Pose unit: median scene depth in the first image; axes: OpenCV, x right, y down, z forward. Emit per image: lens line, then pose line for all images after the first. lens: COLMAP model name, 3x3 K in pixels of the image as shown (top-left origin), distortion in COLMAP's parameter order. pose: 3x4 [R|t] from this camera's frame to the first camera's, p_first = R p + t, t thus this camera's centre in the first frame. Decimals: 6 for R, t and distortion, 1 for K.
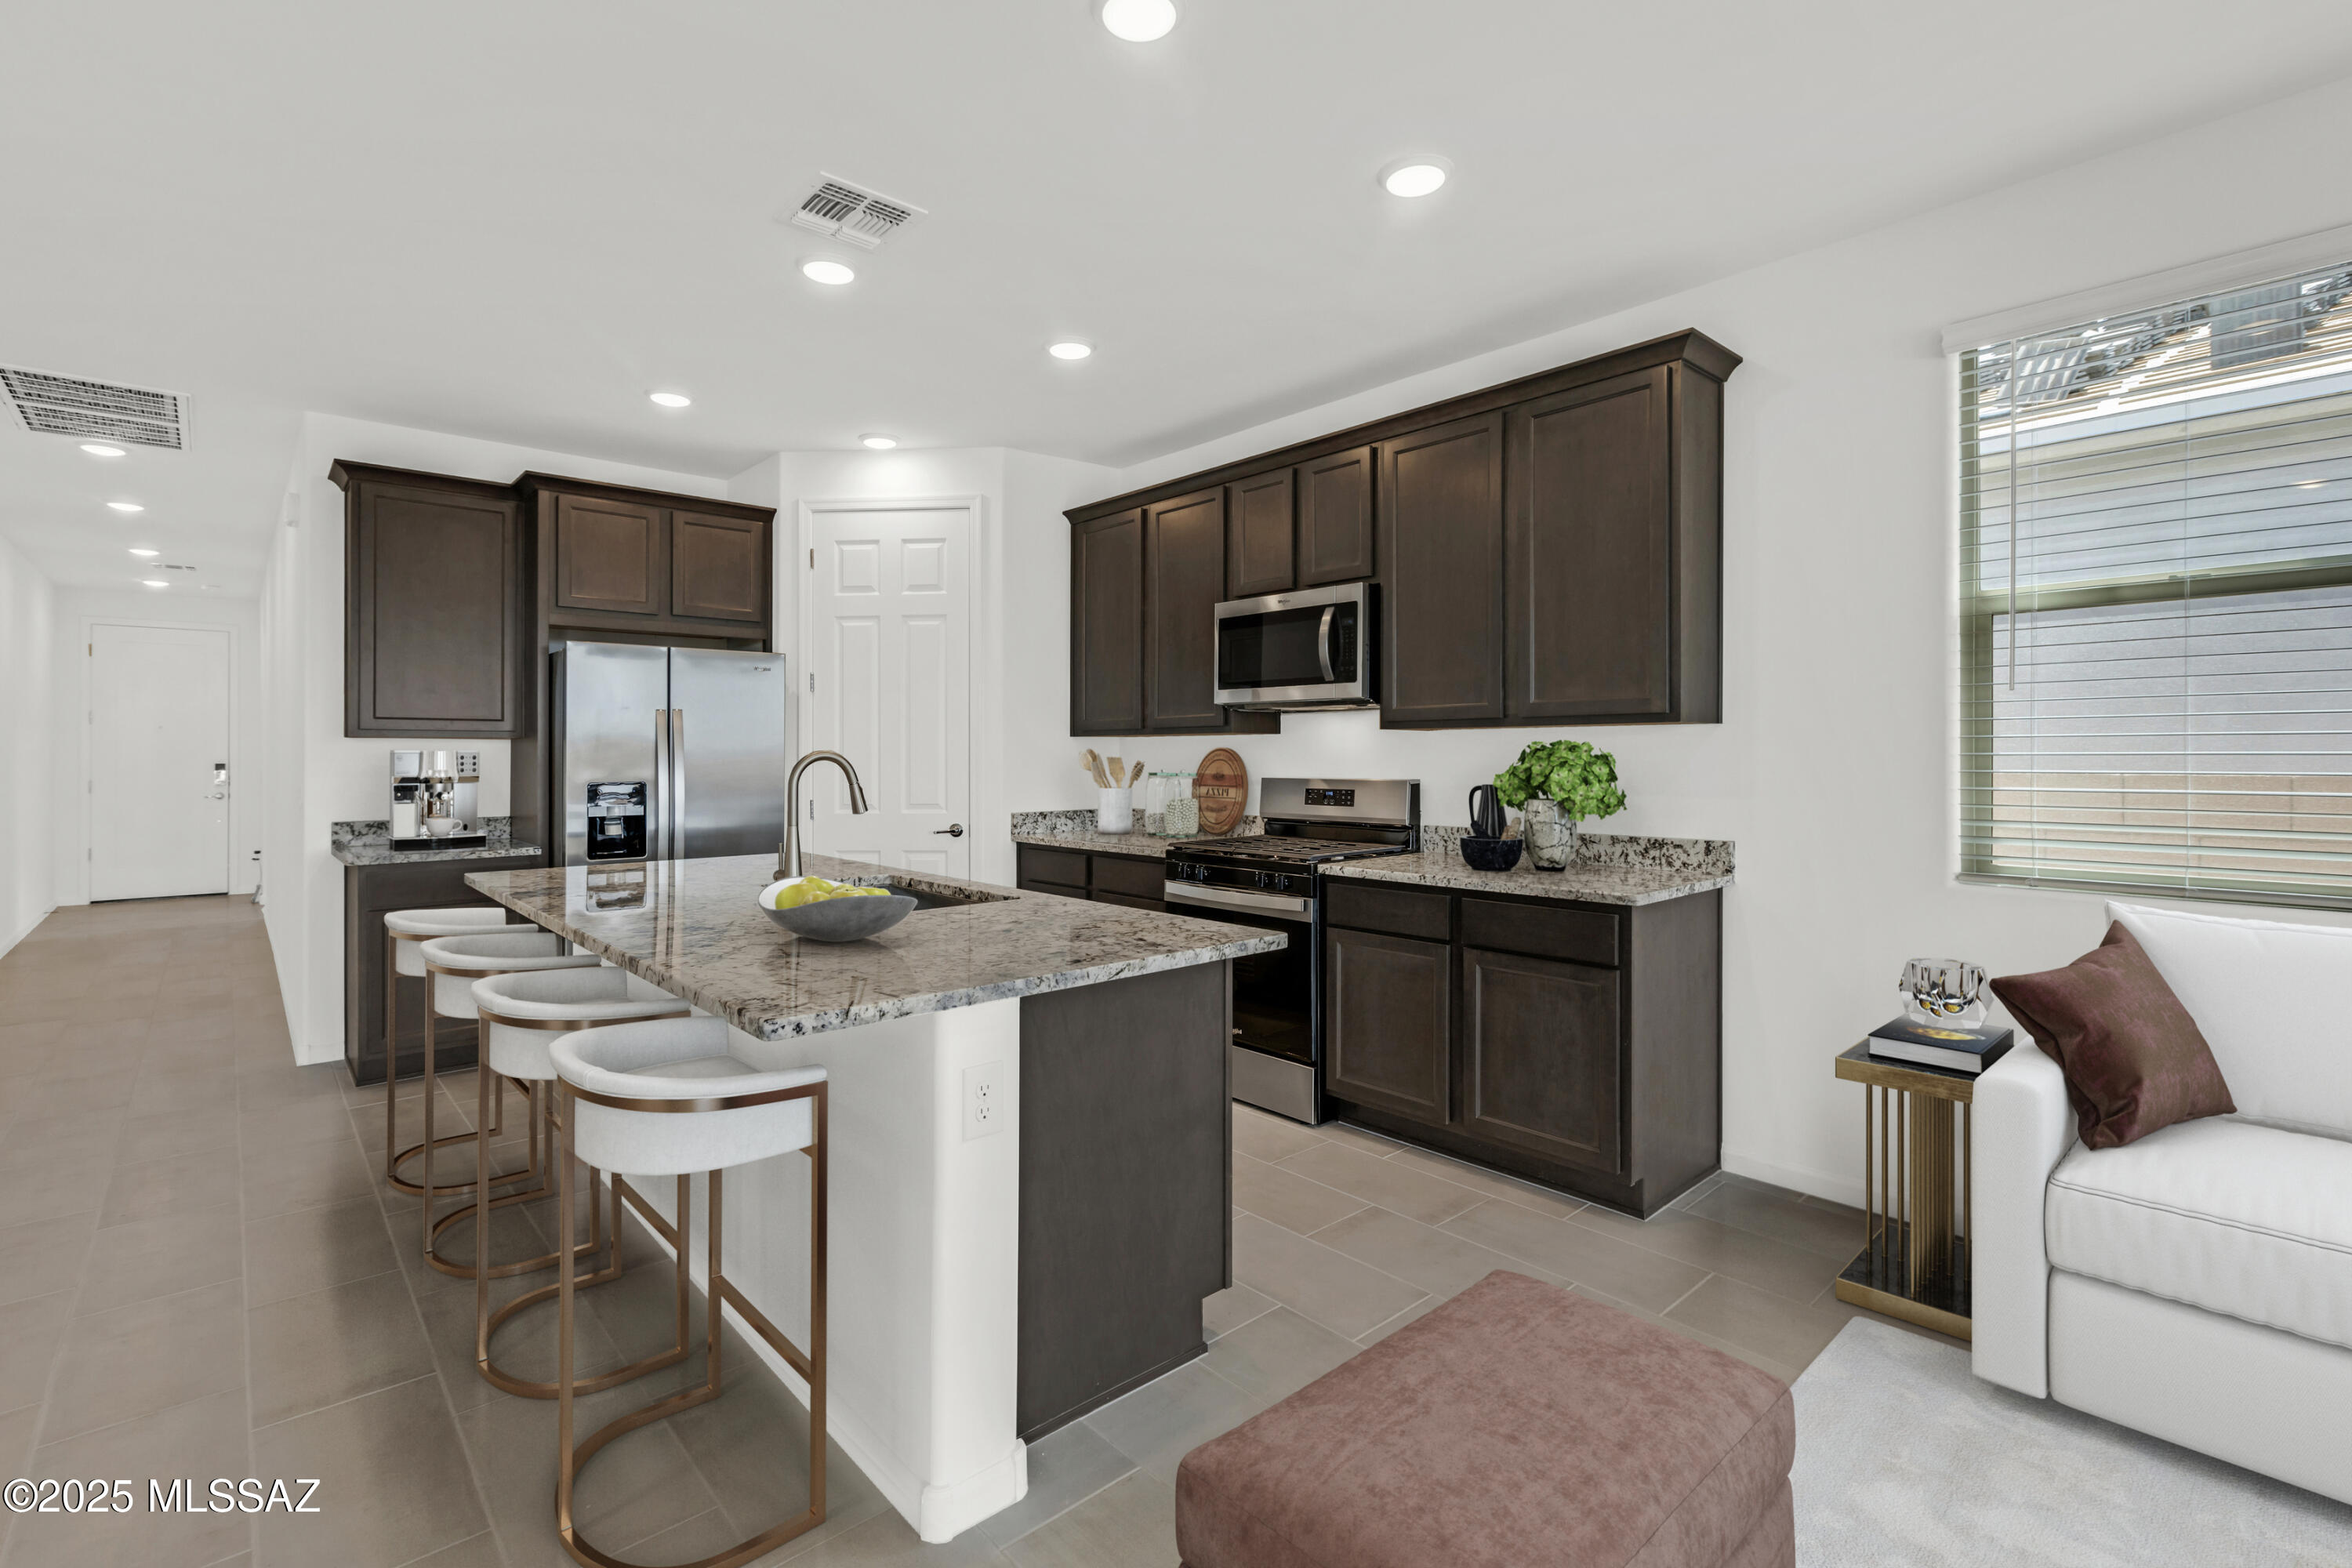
lens RADIAL K [[1085.5, 0, 1181.4], [0, 1085.5, 766.8], [0, 0, 1]] dist [0.009669, -0.002071]
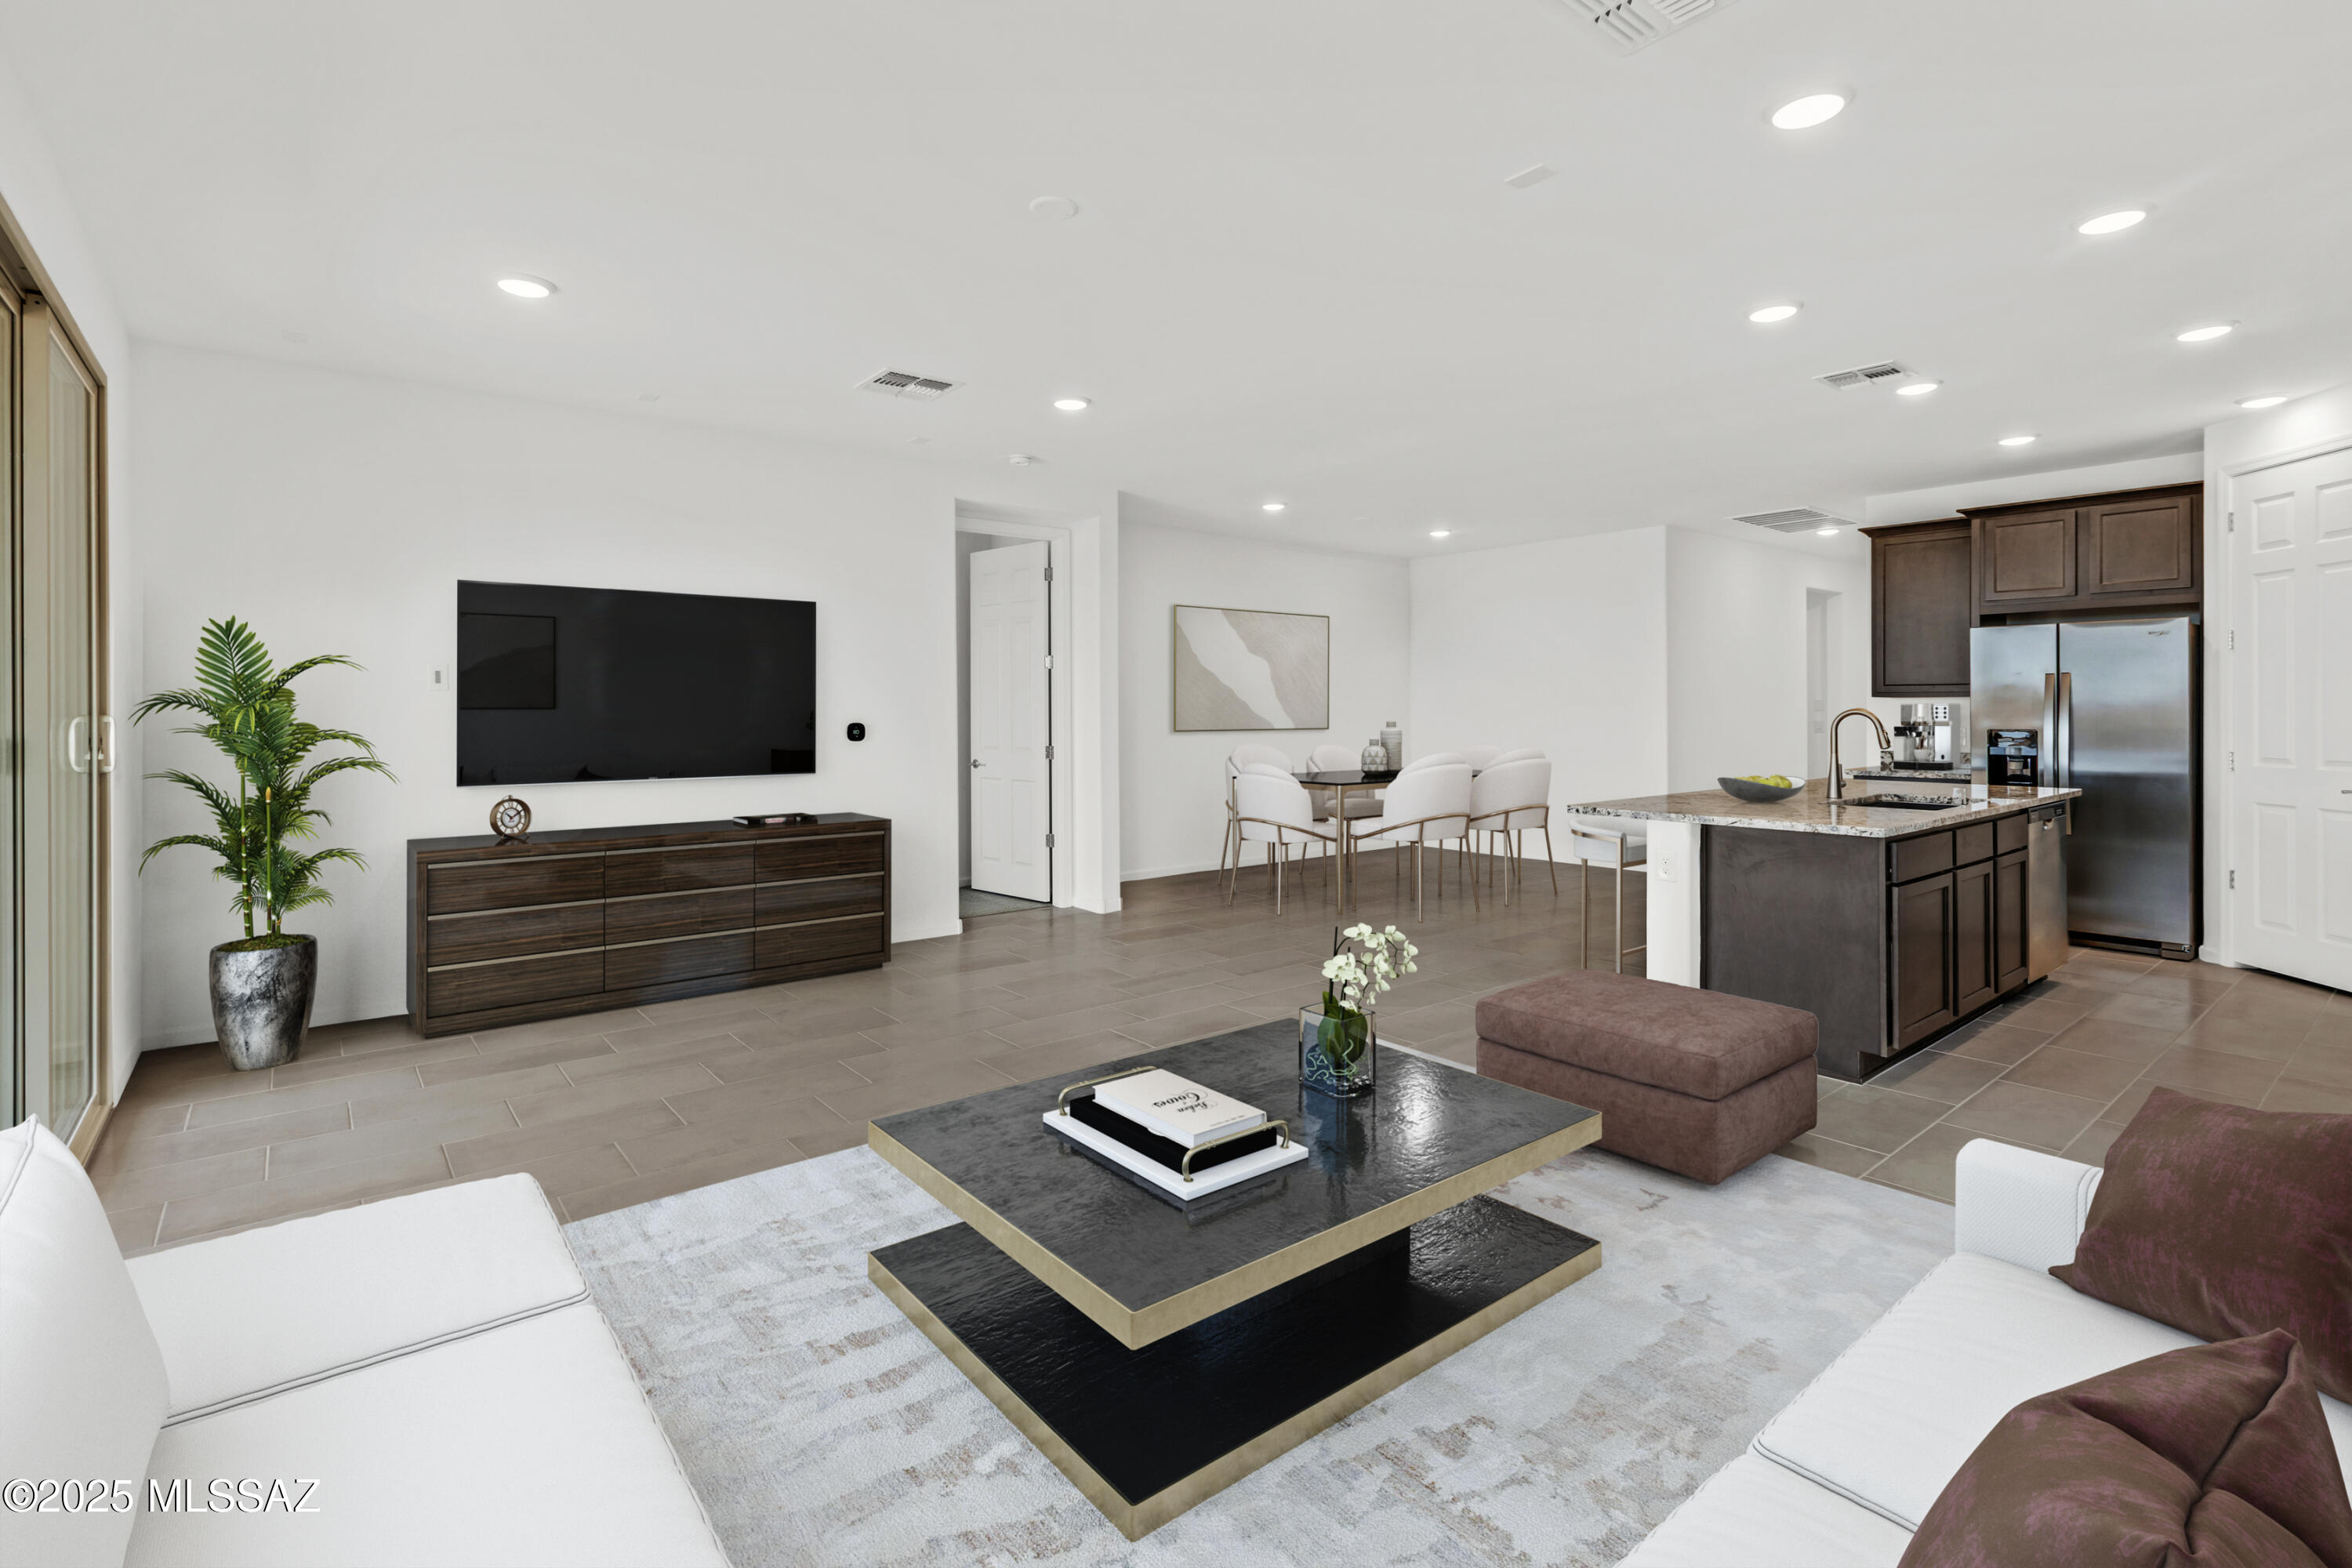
lens RADIAL K [[1085.5, 0, 1198.3], [0, 1085.5, 699.5], [0, 0, 1]] dist [0.009669, -0.002071]
pose [[-0.038242, -0.001080, -0.999268, 0.850774], [-0.016733, 0.999860, -0.000440, -0.005271], [0.999128, 0.016704, -0.038254, 0.063152]]
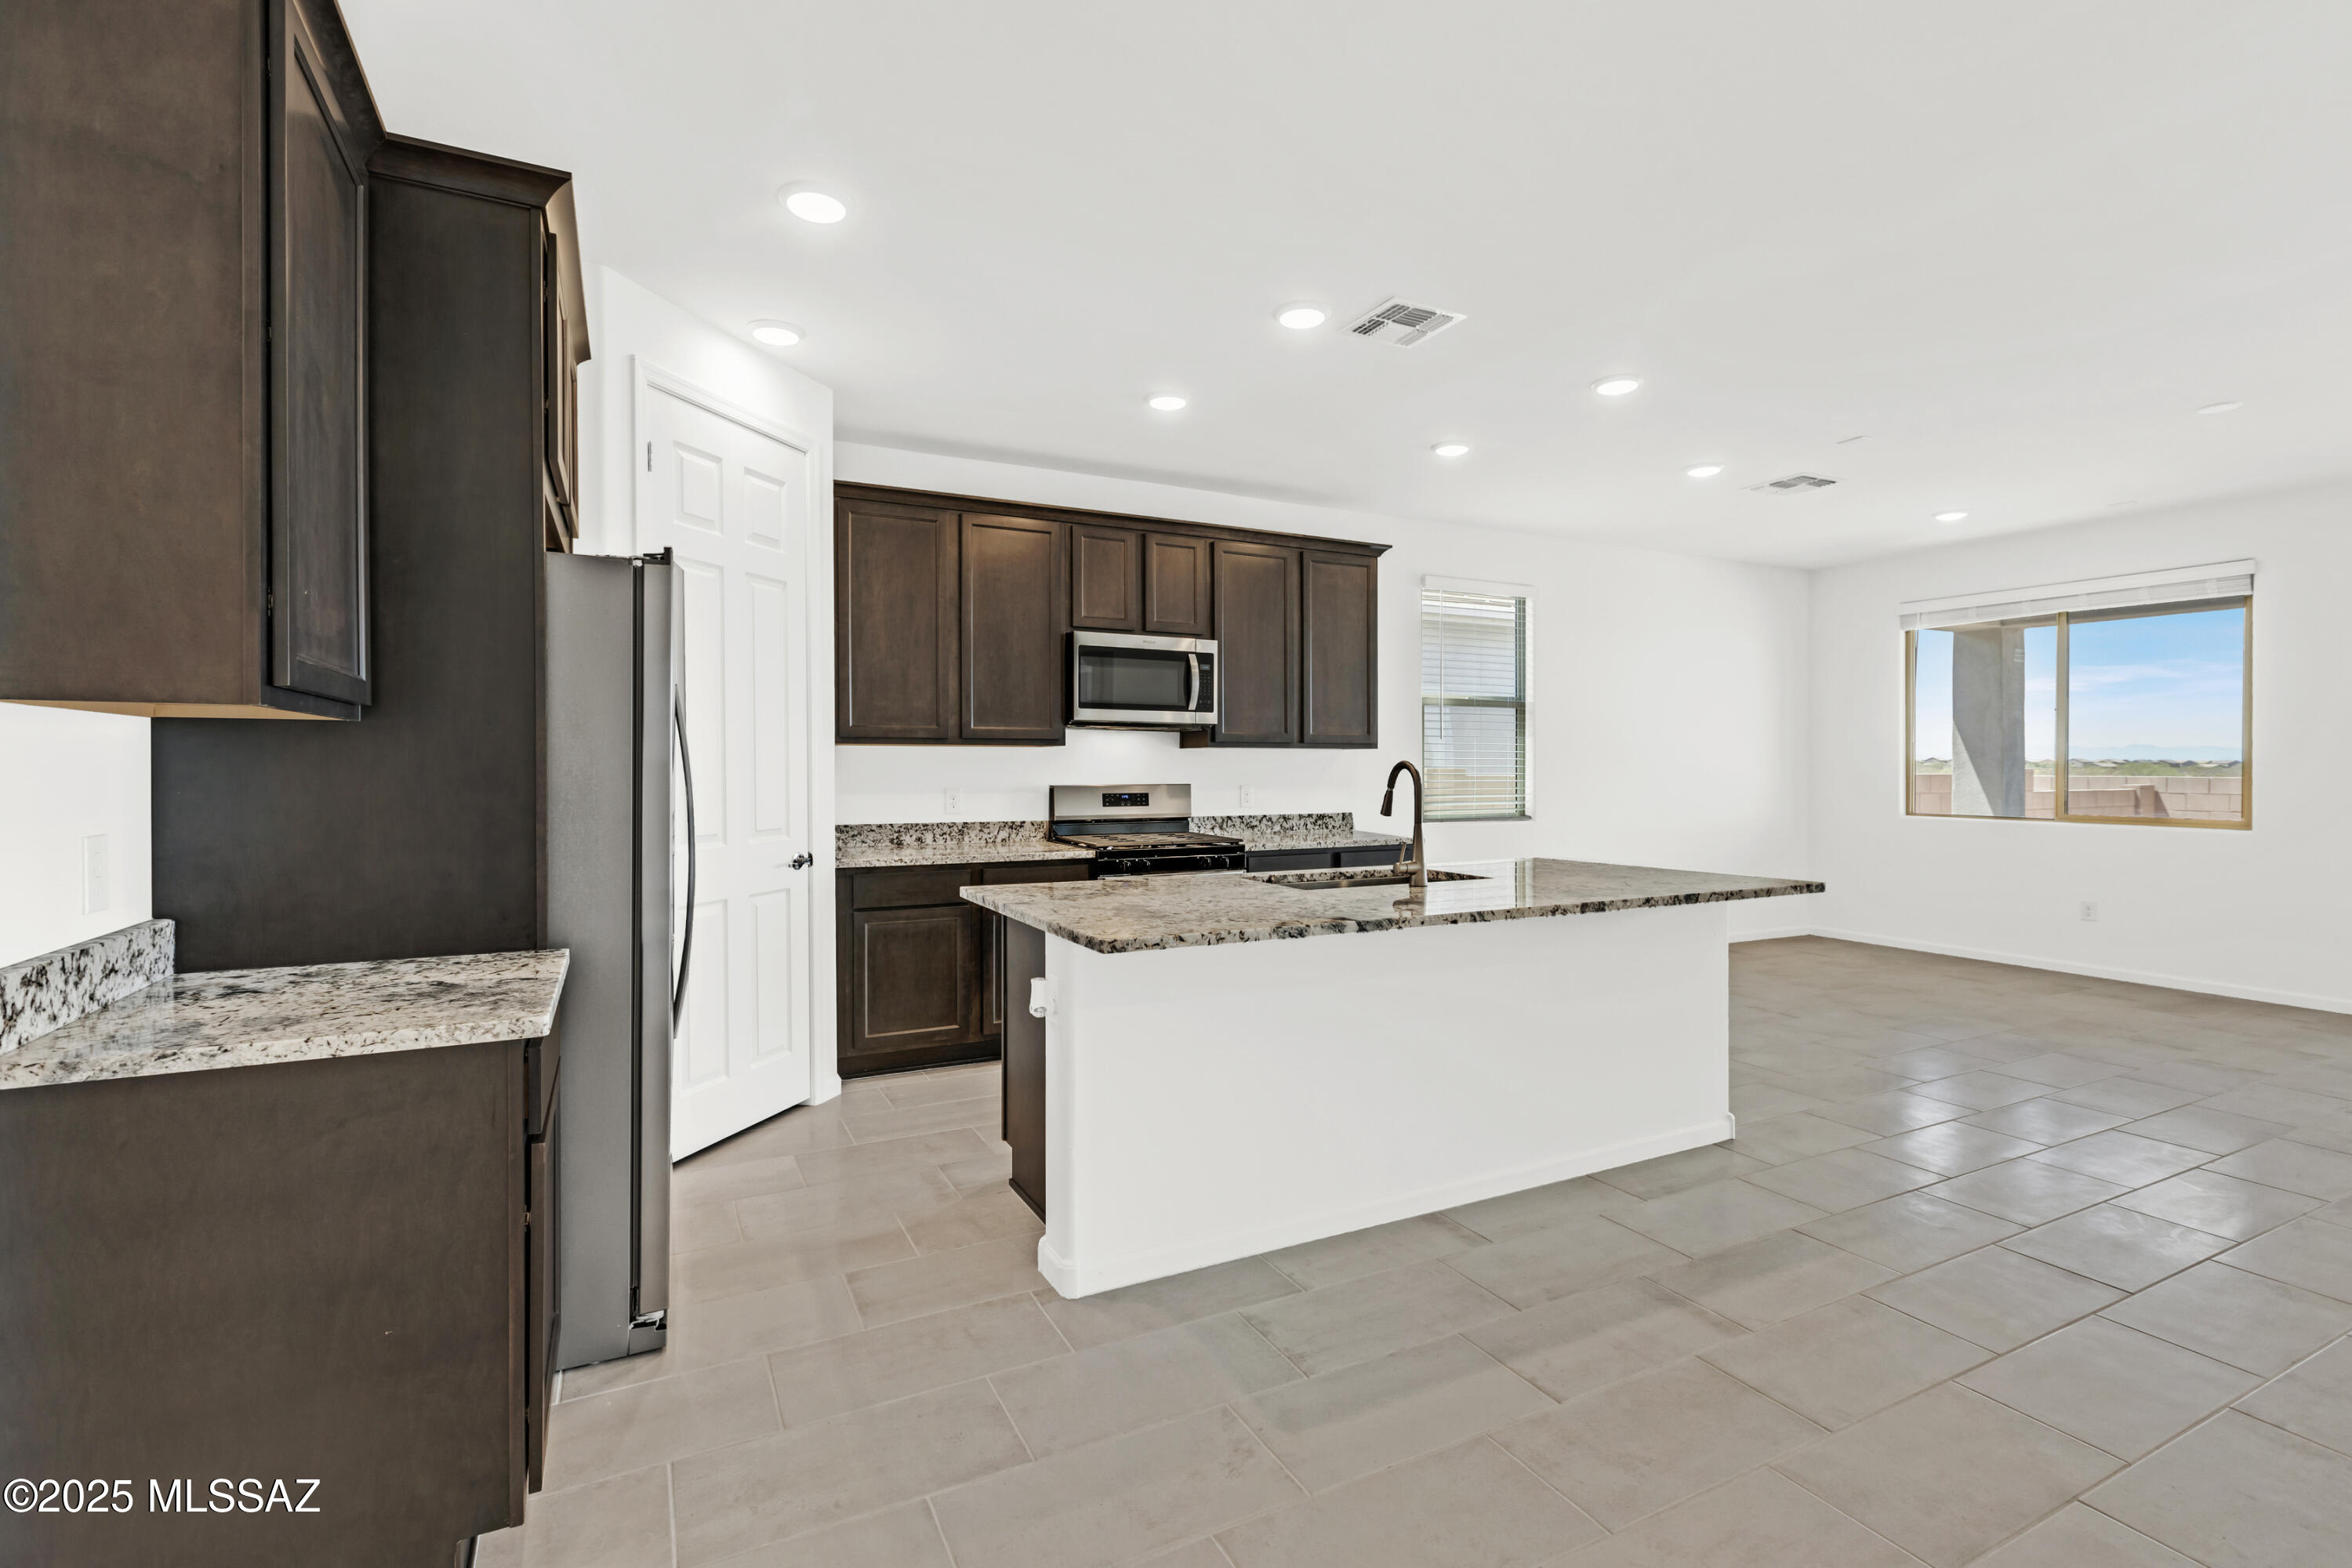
lens RADIAL K [[1085.5, 0, 1147.0], [0, 1085.5, 773.7], [0, 0, 1]] dist [0.009669, -0.002071]
pose [[0.254106, -0.005609, 0.967160, -1.022601], [0.008771, 0.999955, 0.003495, -0.005535], [-0.967137, 0.007595, 0.254144, 0.637793]]
